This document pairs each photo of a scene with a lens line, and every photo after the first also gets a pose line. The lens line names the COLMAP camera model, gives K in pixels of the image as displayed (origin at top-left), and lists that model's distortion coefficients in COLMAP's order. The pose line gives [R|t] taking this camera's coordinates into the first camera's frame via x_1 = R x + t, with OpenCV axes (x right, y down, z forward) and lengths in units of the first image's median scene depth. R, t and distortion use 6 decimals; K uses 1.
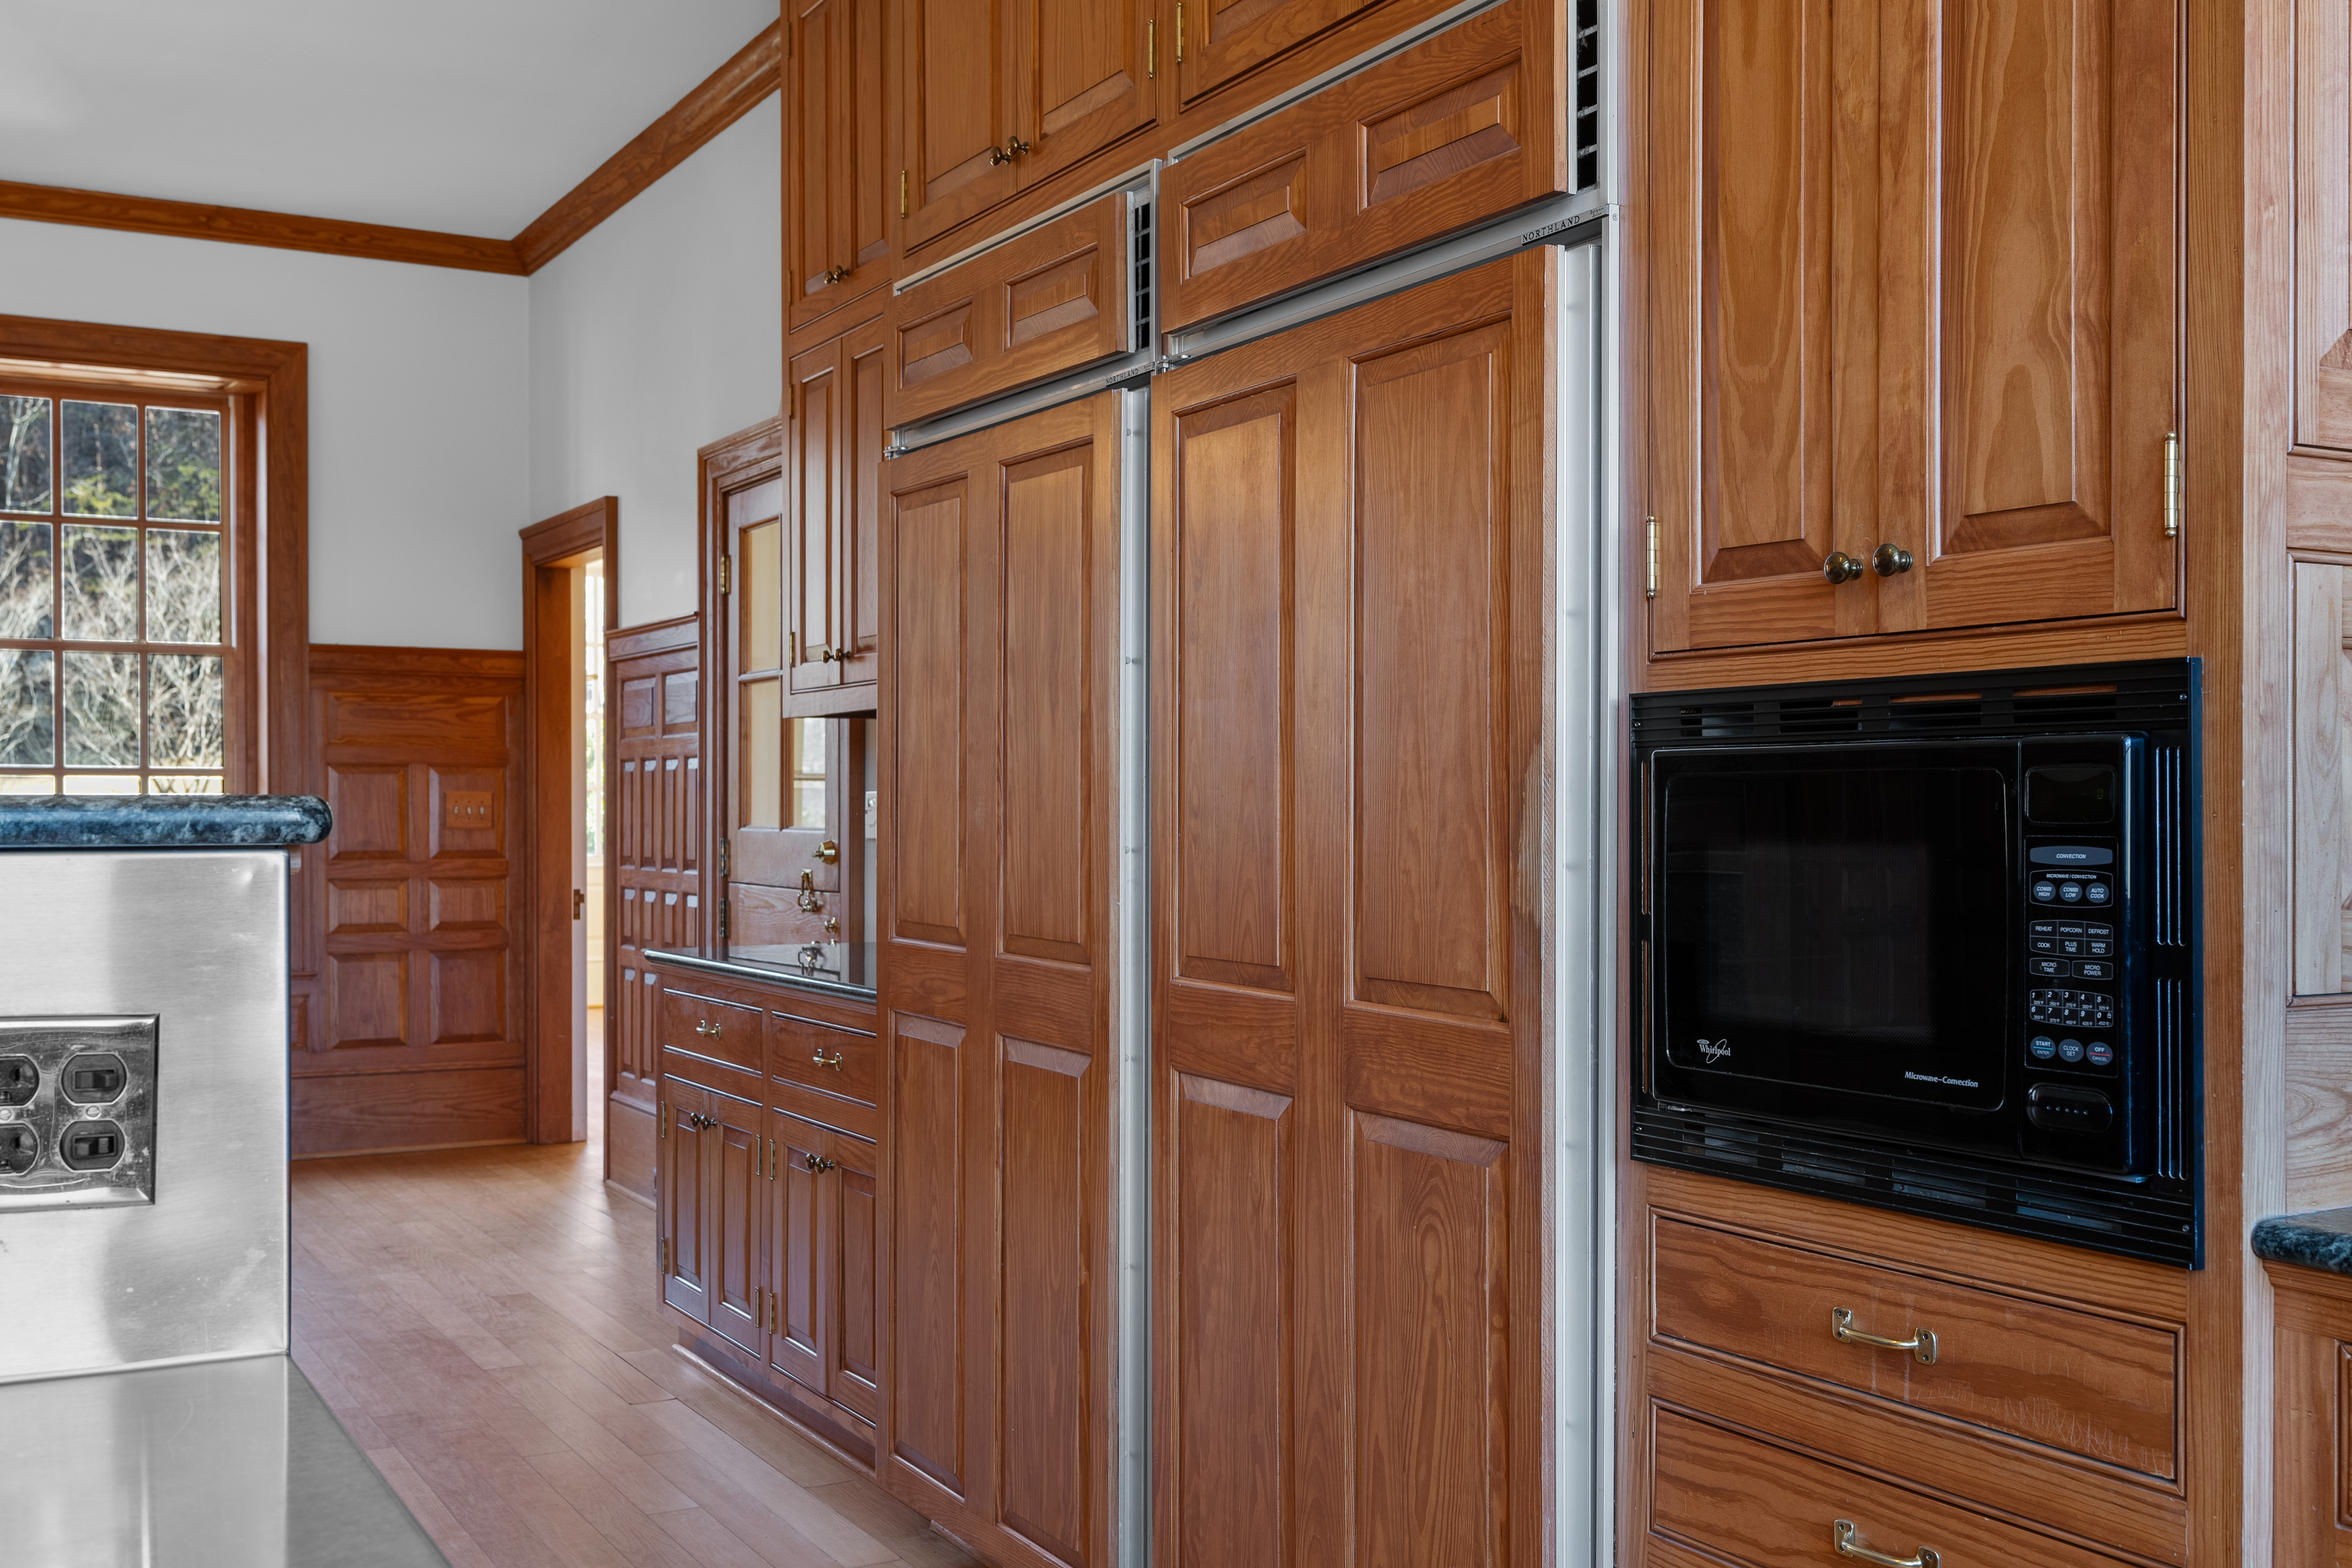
lens RADIAL K [[2339.6, 0, 1174.5], [0, 2339.6, 799.5], [0, 0, 1]] dist [0.010147, 0.000000]
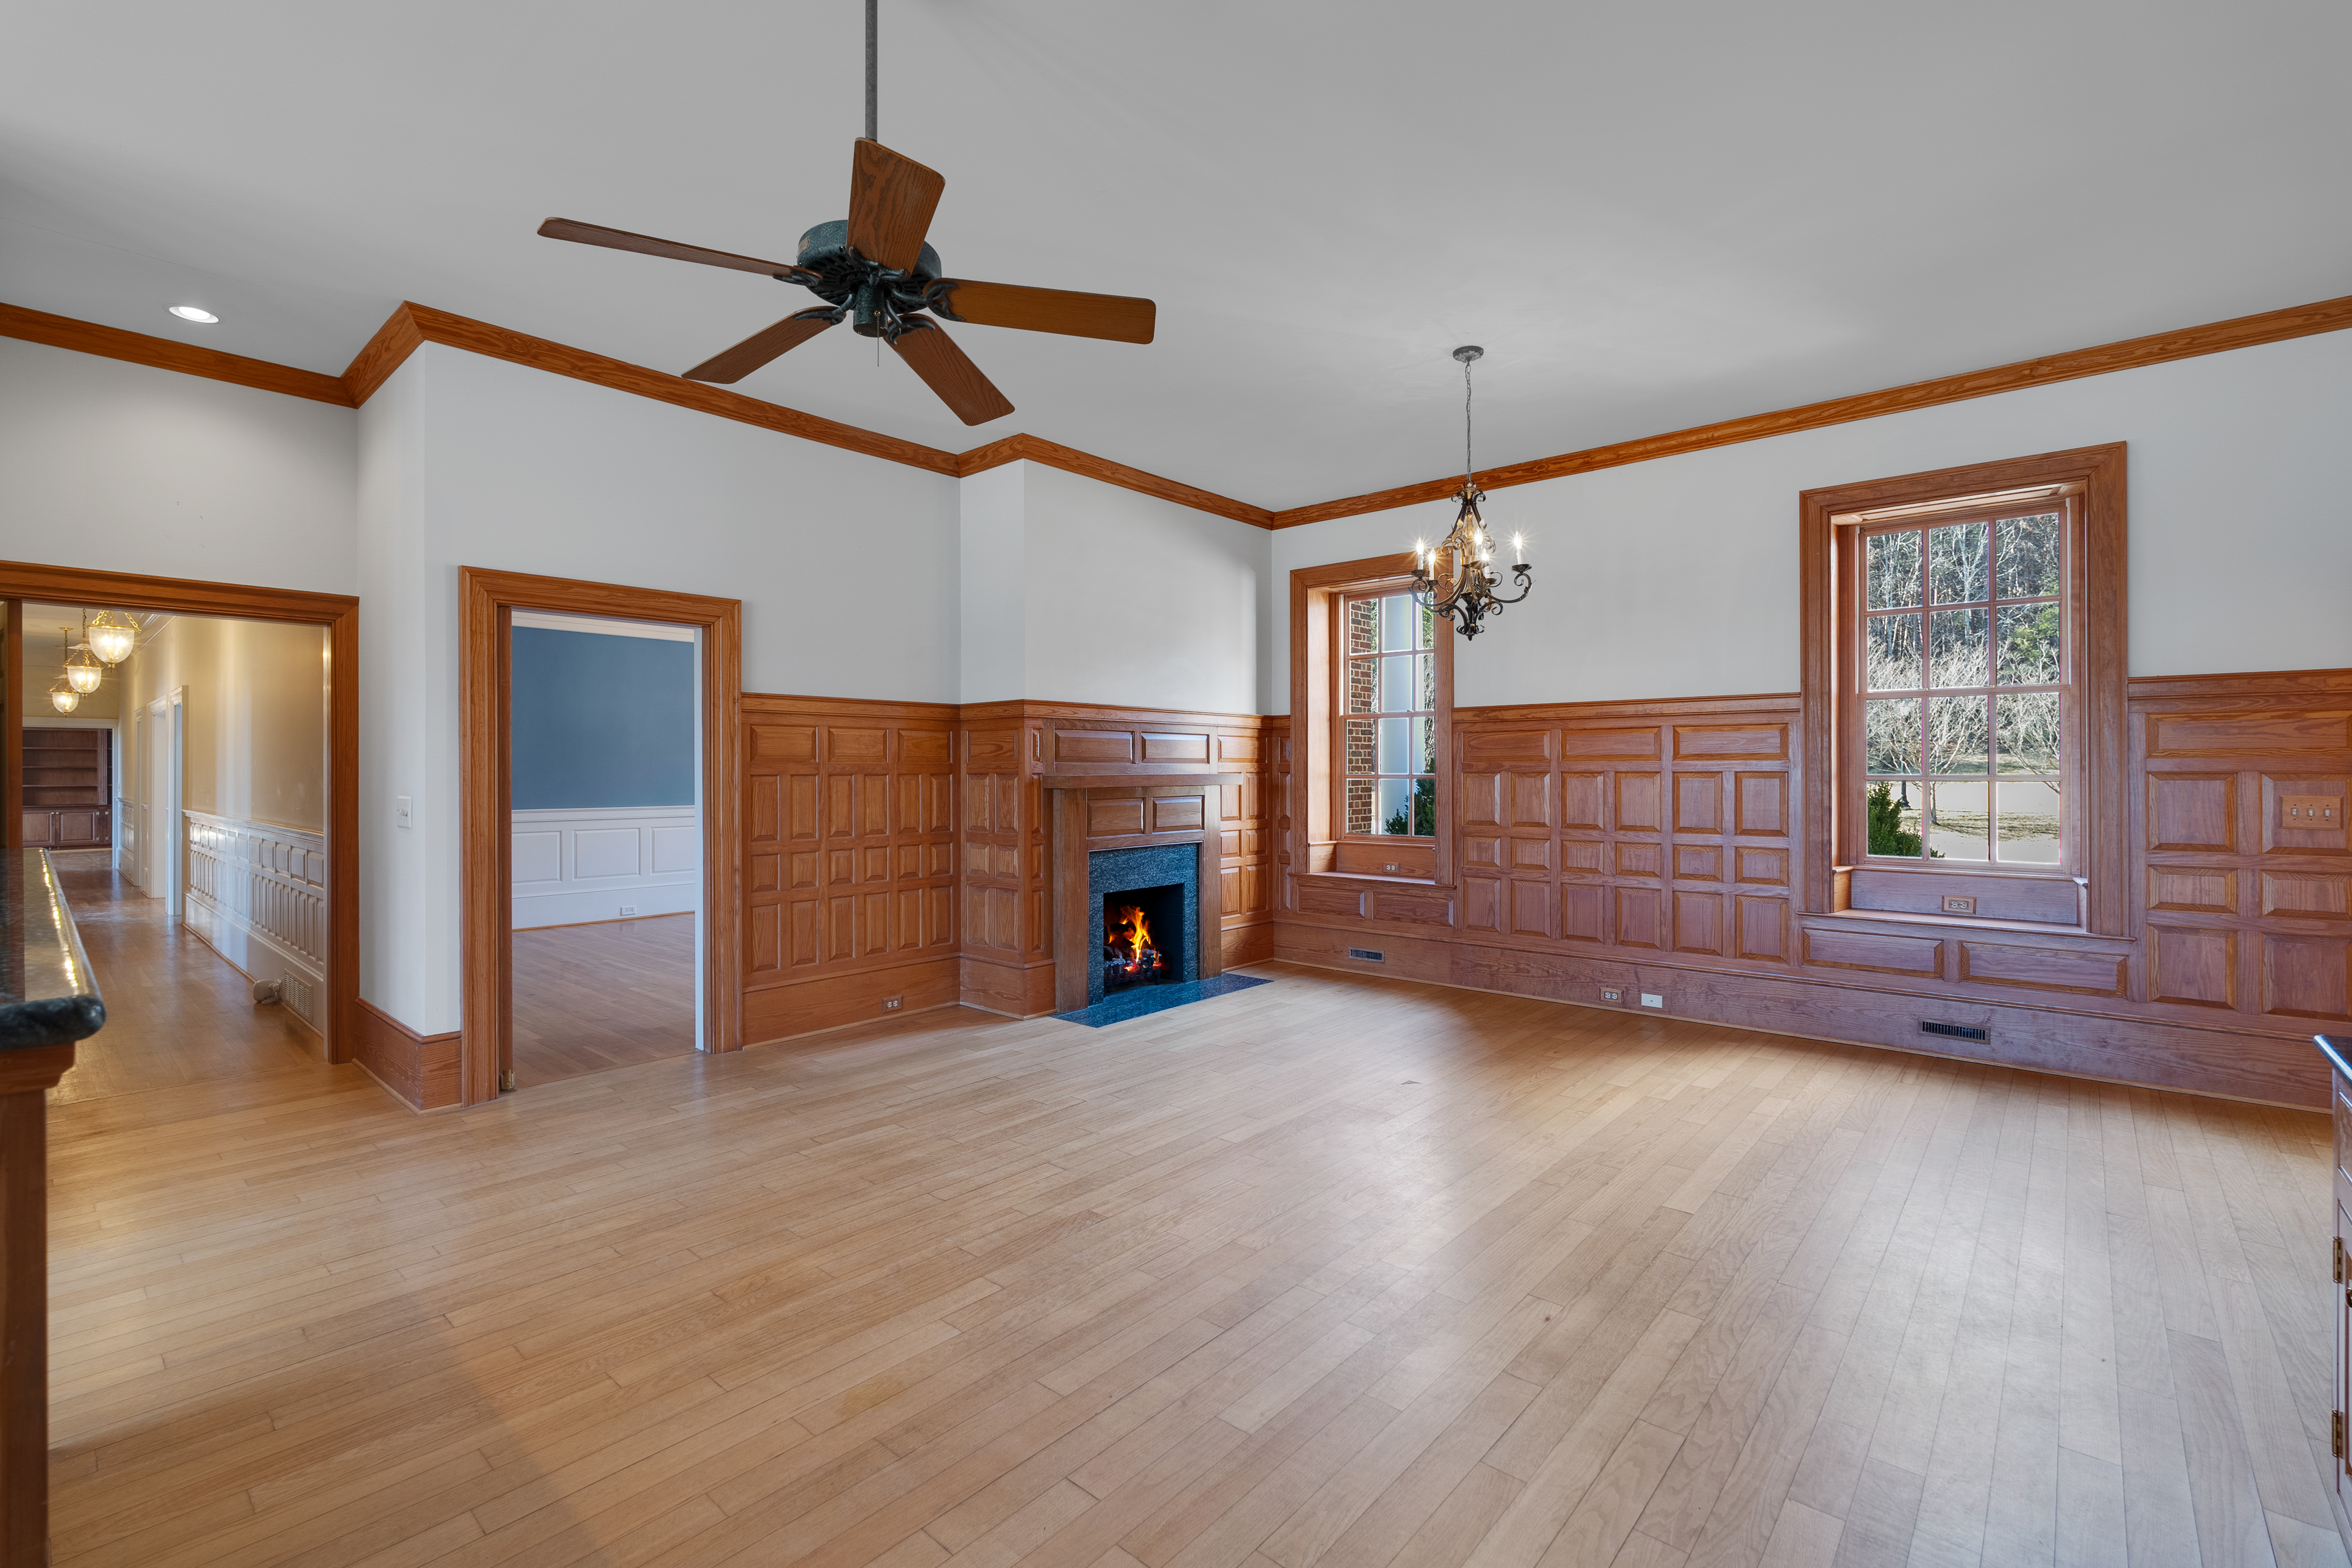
lens RADIAL K [[1031.6, 0, 1169.1], [0, 1031.6, 774.0], [0, 0, 1]] dist [-0.005475, 0.000615]
pose [[0.320002, 0.000435, -0.947417, -0.009275], [0.004810, 0.999986, 0.002084, -0.017860], [0.947405, -0.005224, 0.319995, 0.325079]]
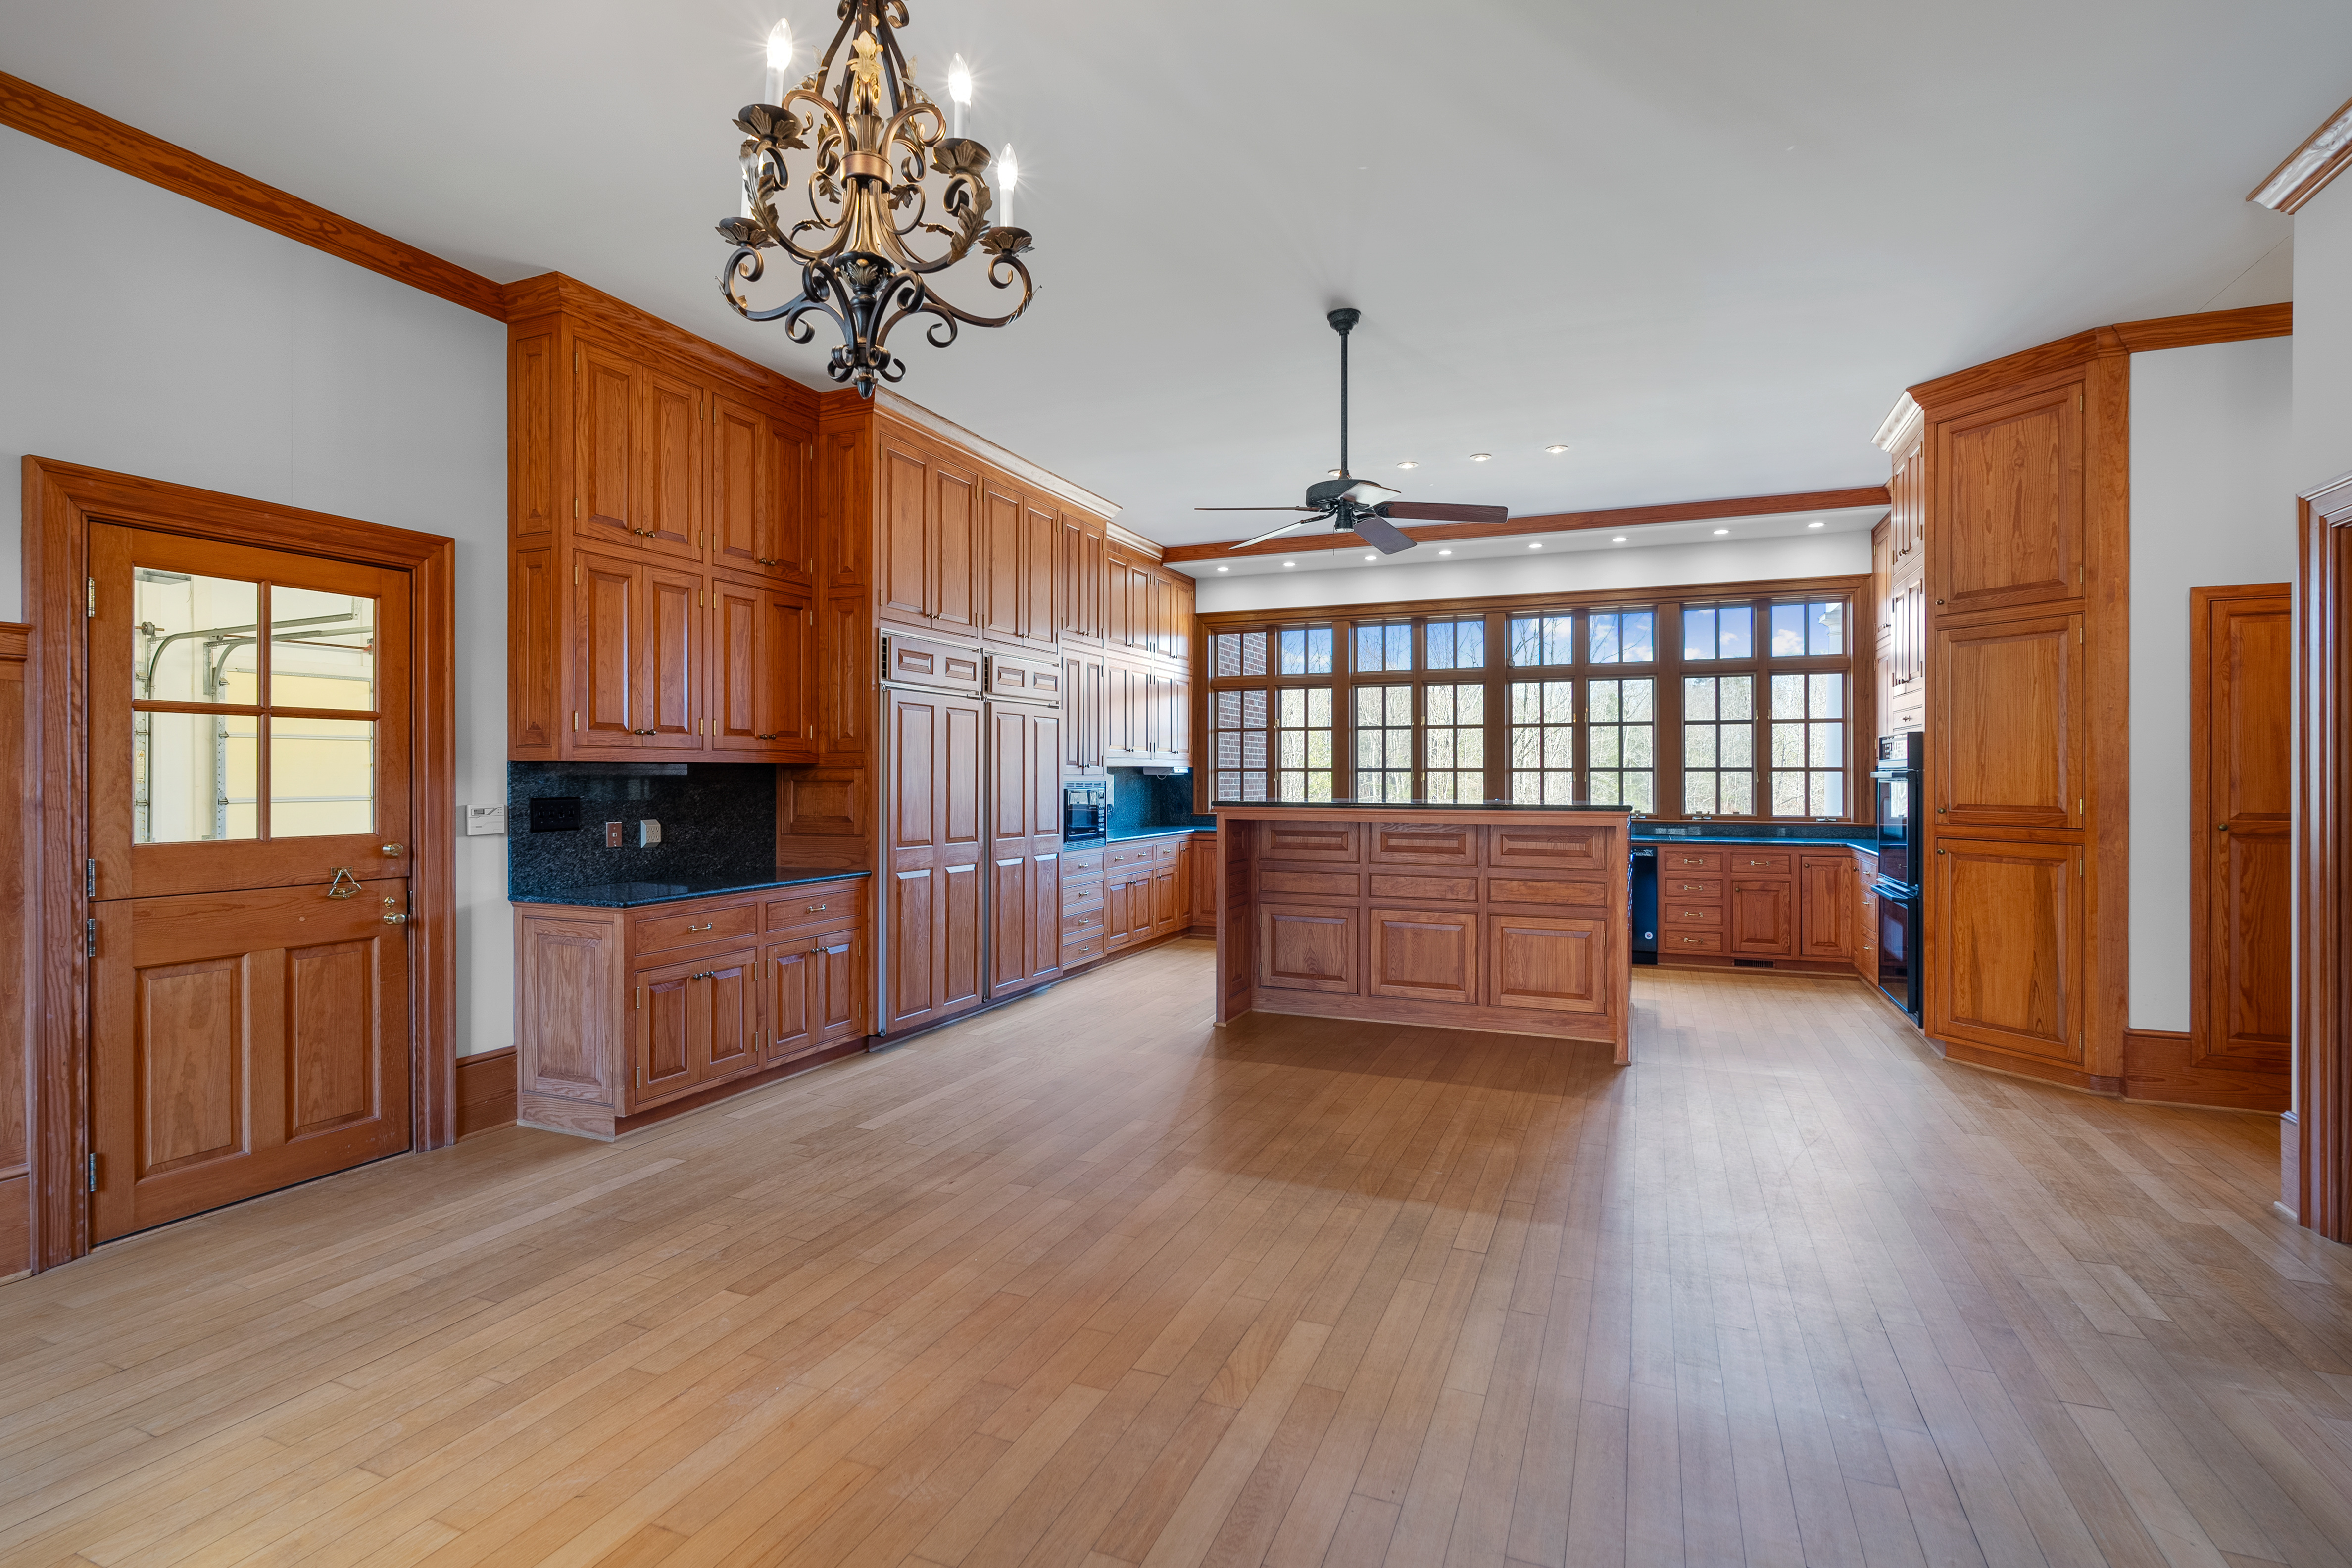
lens RADIAL K [[1115.4, 0, 1166.6], [0, 1115.4, 773.6], [0, 0, 1]] dist [-0.004023, 0.000047]
pose [[-0.599955, -0.000253, 0.800033, -0.684323], [-0.002684, 0.999995, -0.001696, -0.016808], [-0.800029, -0.003165, -0.599953, 0.735882]]
